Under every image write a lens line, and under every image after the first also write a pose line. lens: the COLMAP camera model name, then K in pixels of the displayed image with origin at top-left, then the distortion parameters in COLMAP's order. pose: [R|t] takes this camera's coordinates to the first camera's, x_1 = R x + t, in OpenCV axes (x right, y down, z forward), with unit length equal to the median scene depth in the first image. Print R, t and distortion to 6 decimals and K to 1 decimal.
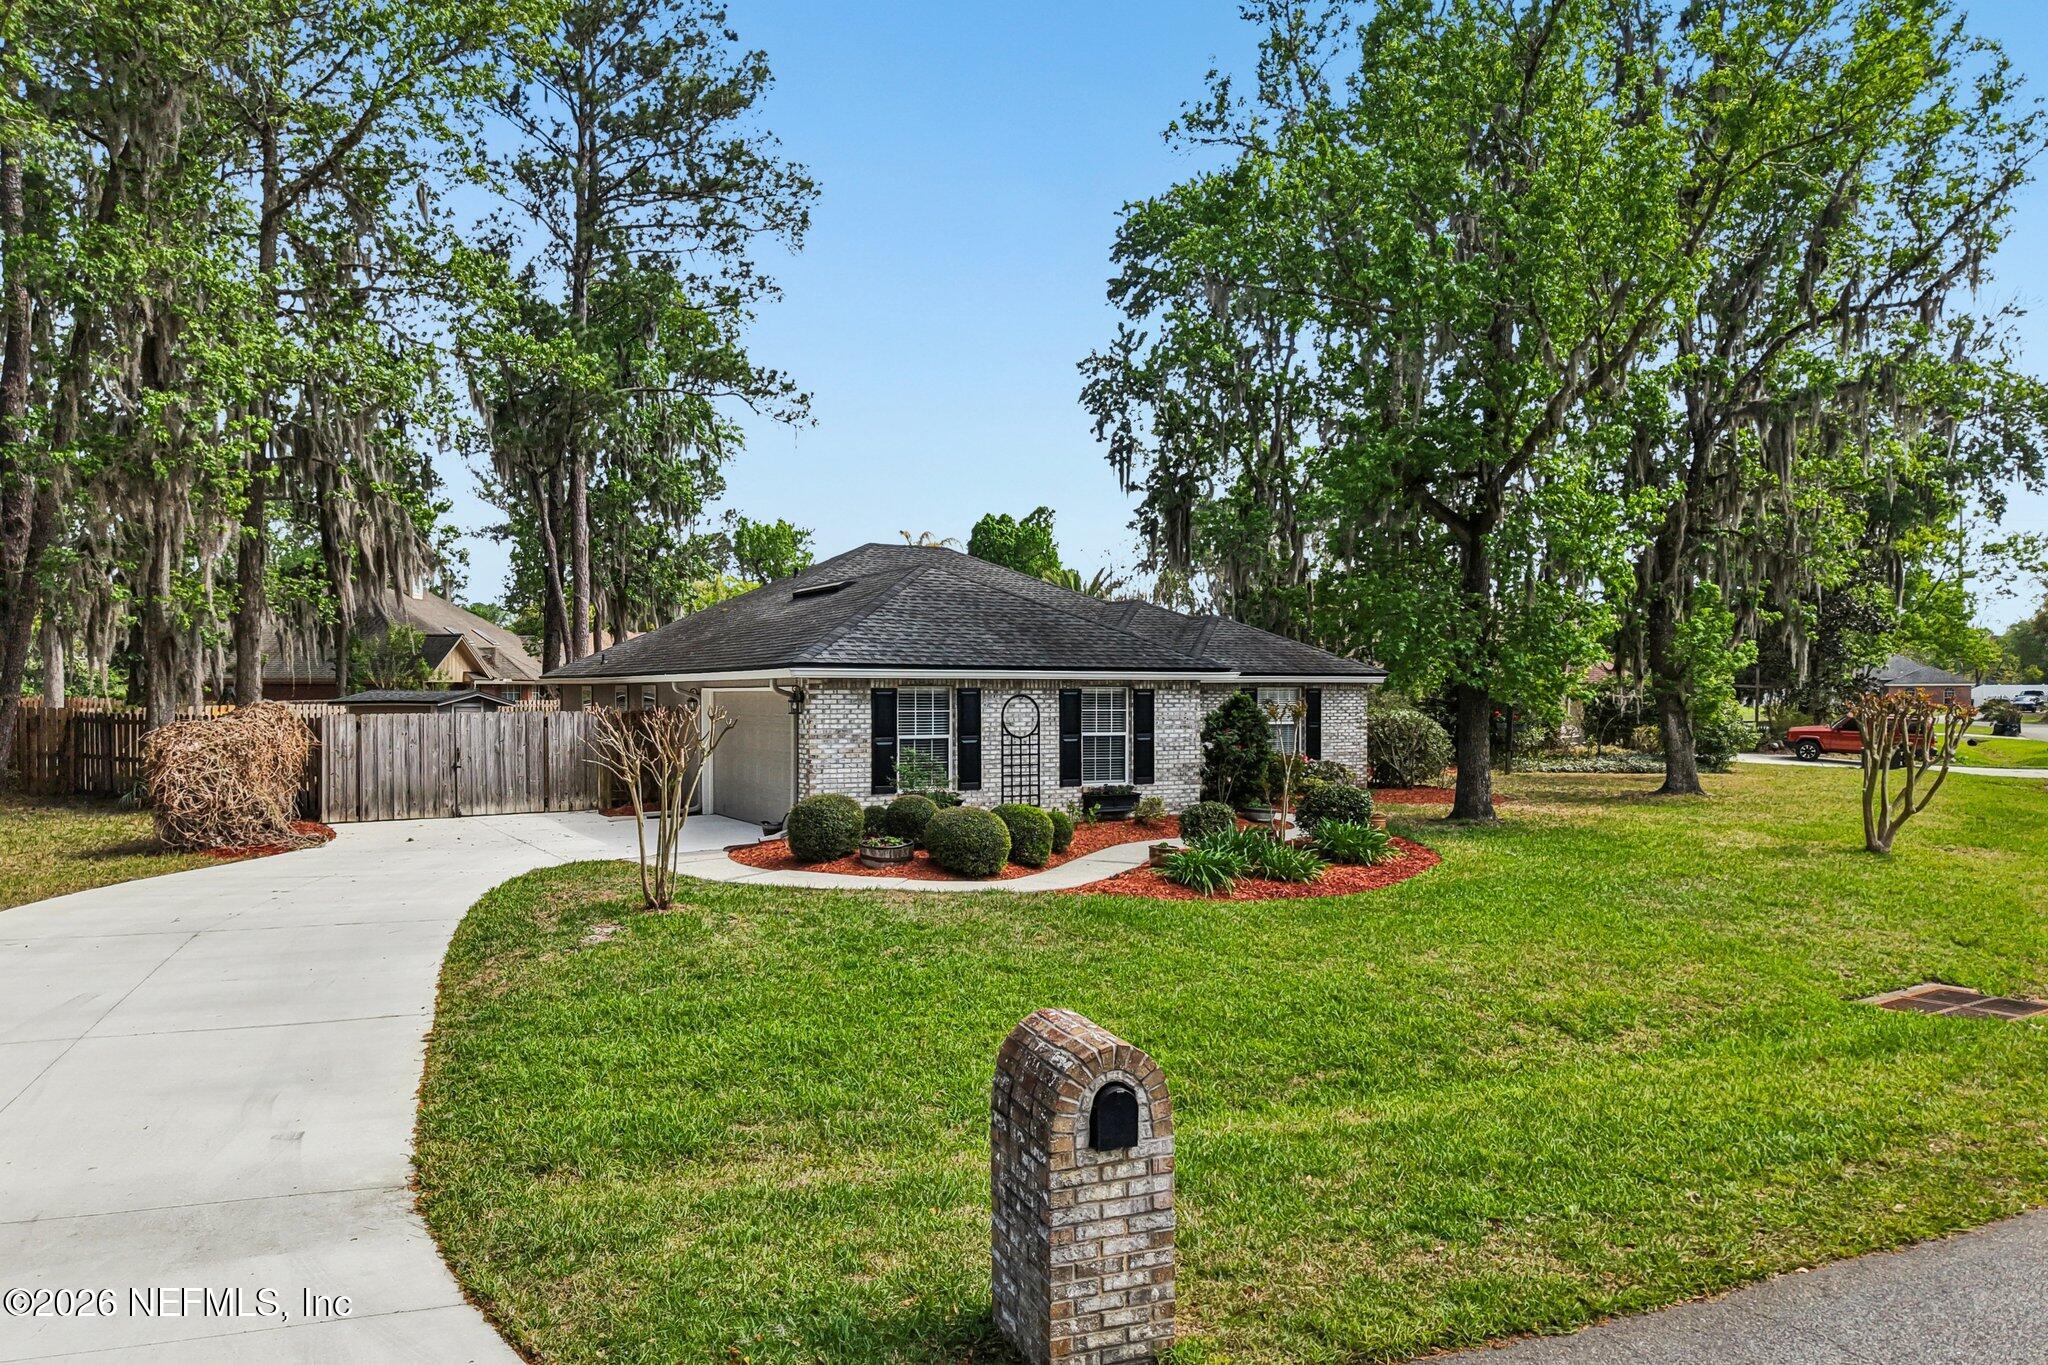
lens RADIAL K [[1405.5, 0, 1016.9], [0, 1405.5, 689.6], [0, 0, 1]] dist [0.046866, -0.012820]
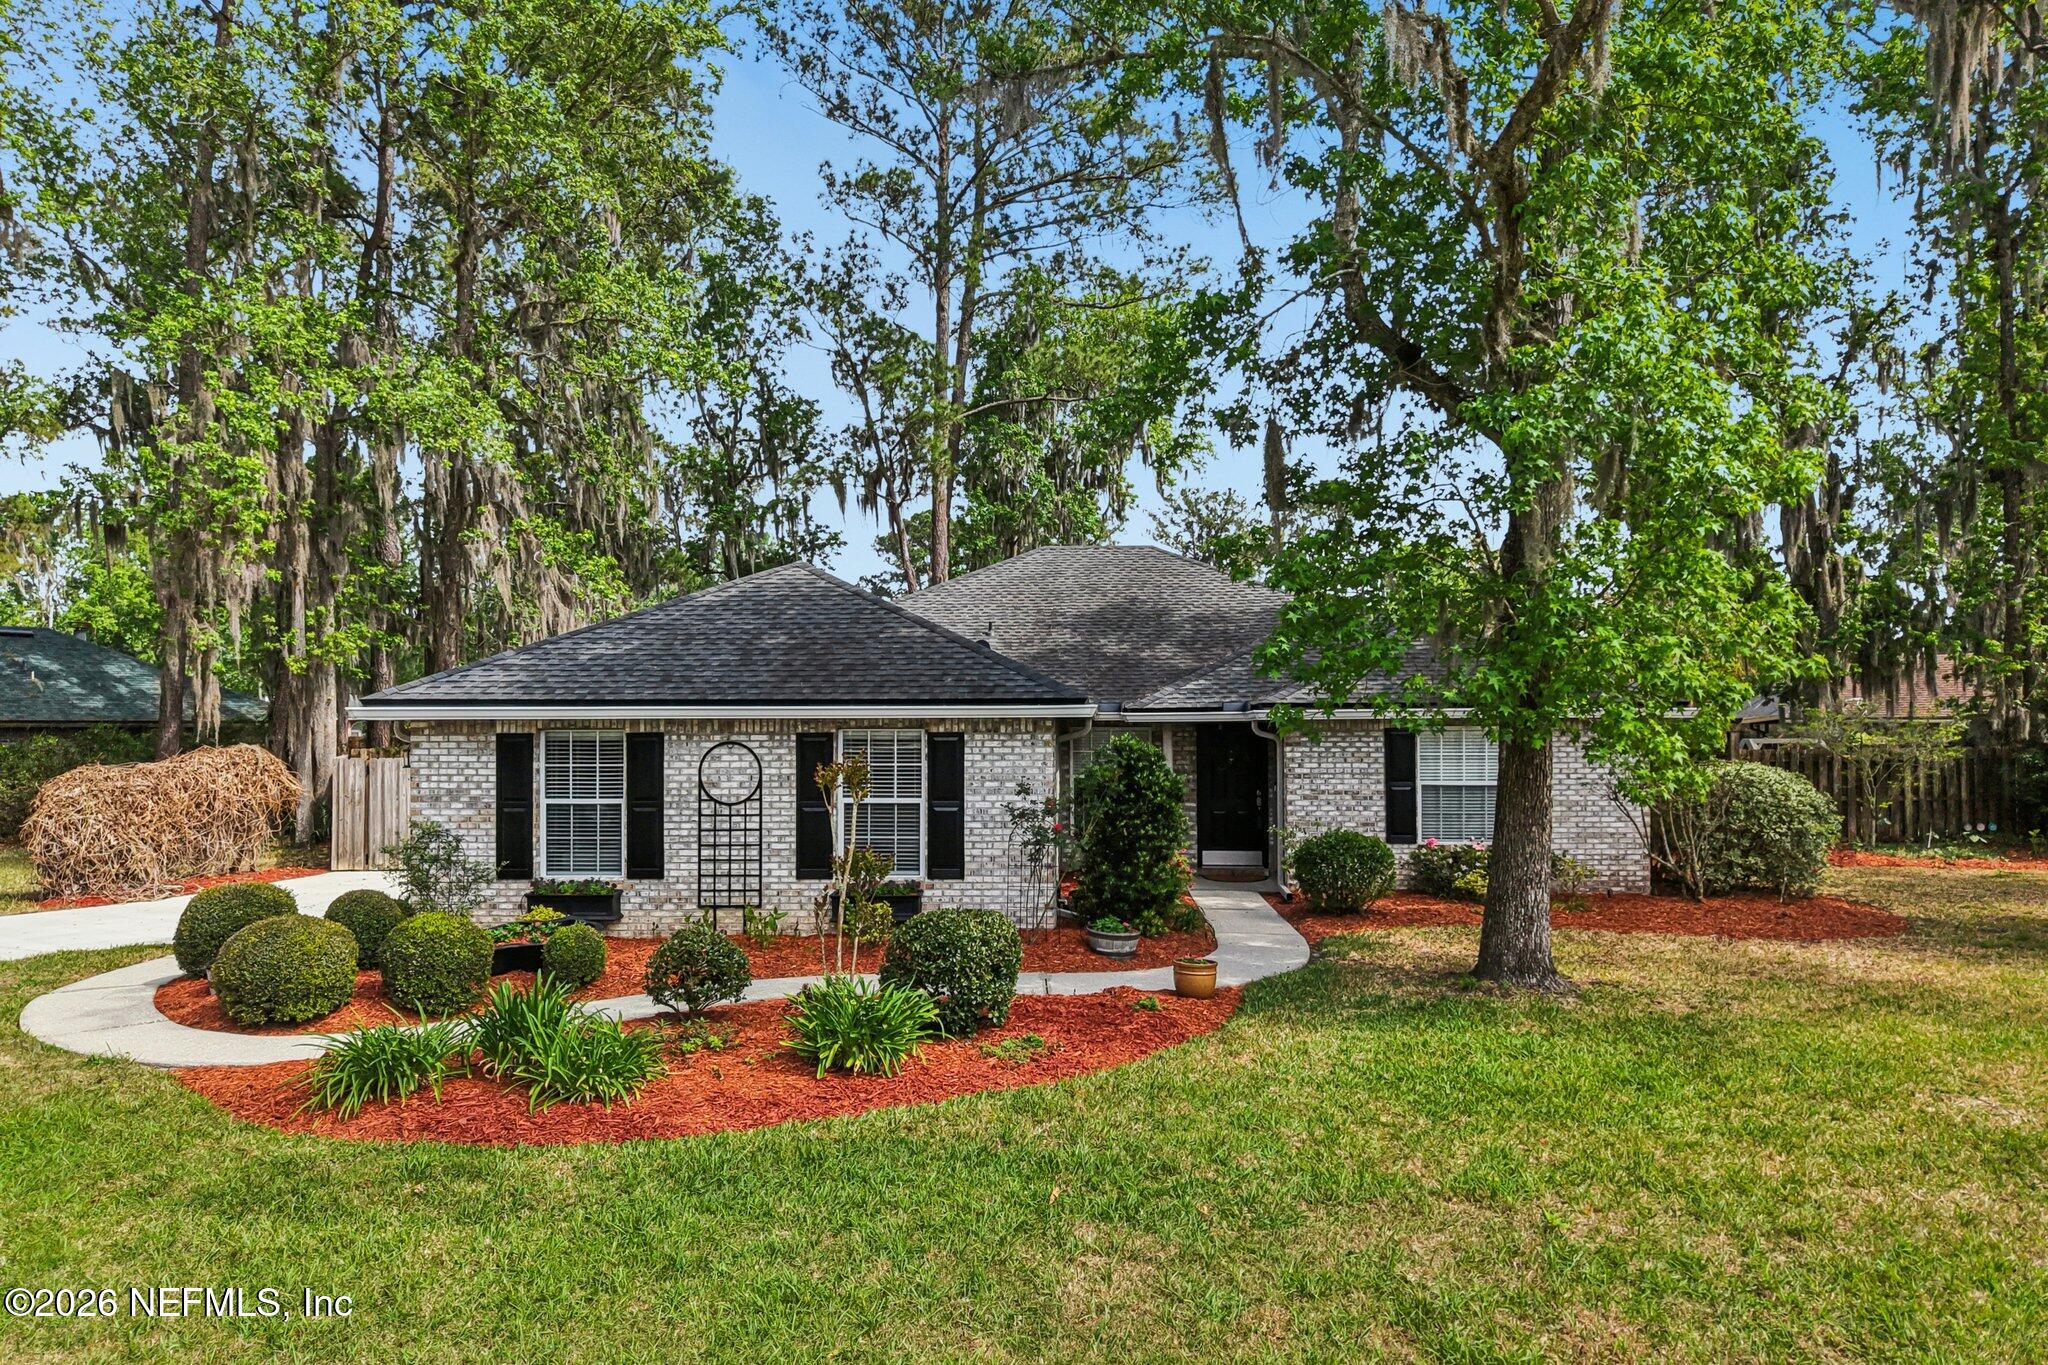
lens RADIAL K [[1405.5, 0, 1029.3], [0, 1405.5, 712.7], [0, 0, 1]] dist [0.046866, -0.012820]
pose [[0.845212, -0.008581, -0.534362, 0.413328], [0.004068, 0.999945, -0.009622, -0.002783], [0.534415, 0.005959, 0.845201, 0.420930]]
